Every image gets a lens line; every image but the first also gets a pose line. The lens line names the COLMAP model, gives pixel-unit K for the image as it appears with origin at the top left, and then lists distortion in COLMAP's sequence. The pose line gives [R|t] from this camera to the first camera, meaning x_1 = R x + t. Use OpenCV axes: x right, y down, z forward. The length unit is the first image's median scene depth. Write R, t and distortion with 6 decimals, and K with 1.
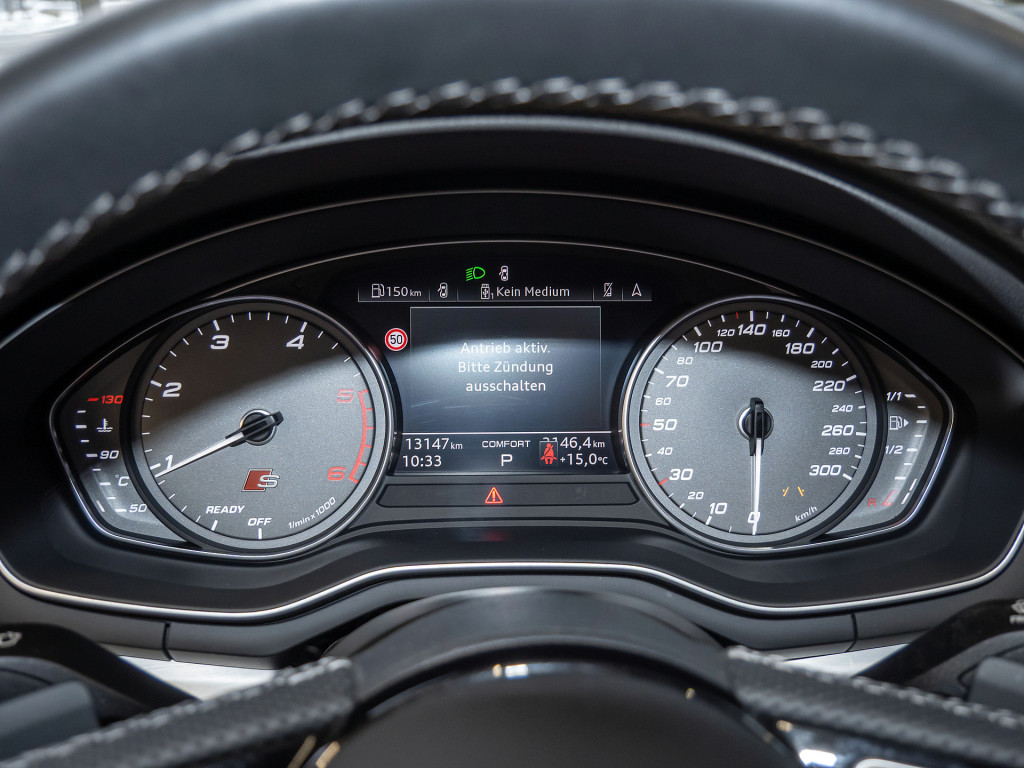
lens RADIAL K [[1055.5, 0, 512.0], [0, 1055.5, 384.0], [0, 0, 1]] dist [0.005300, -0.000525]
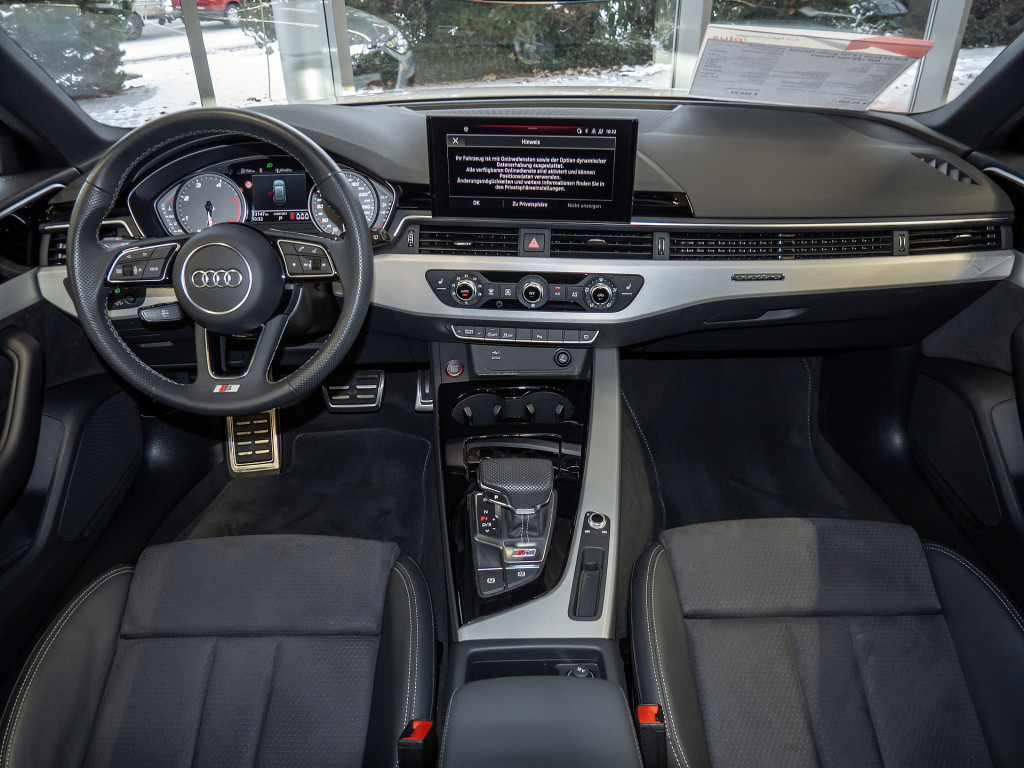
lens RADIAL K [[739.6, 0, 512.0], [0, 739.6, 384.0], [0, 0, 1]] dist [-0.039161, 0.000009]
pose [[0.999194, -0.003832, -0.039962, 0.881732], [0.009297, 0.990458, 0.137501, 0.294421], [0.039054, -0.137762, 0.989695, -1.525368]]
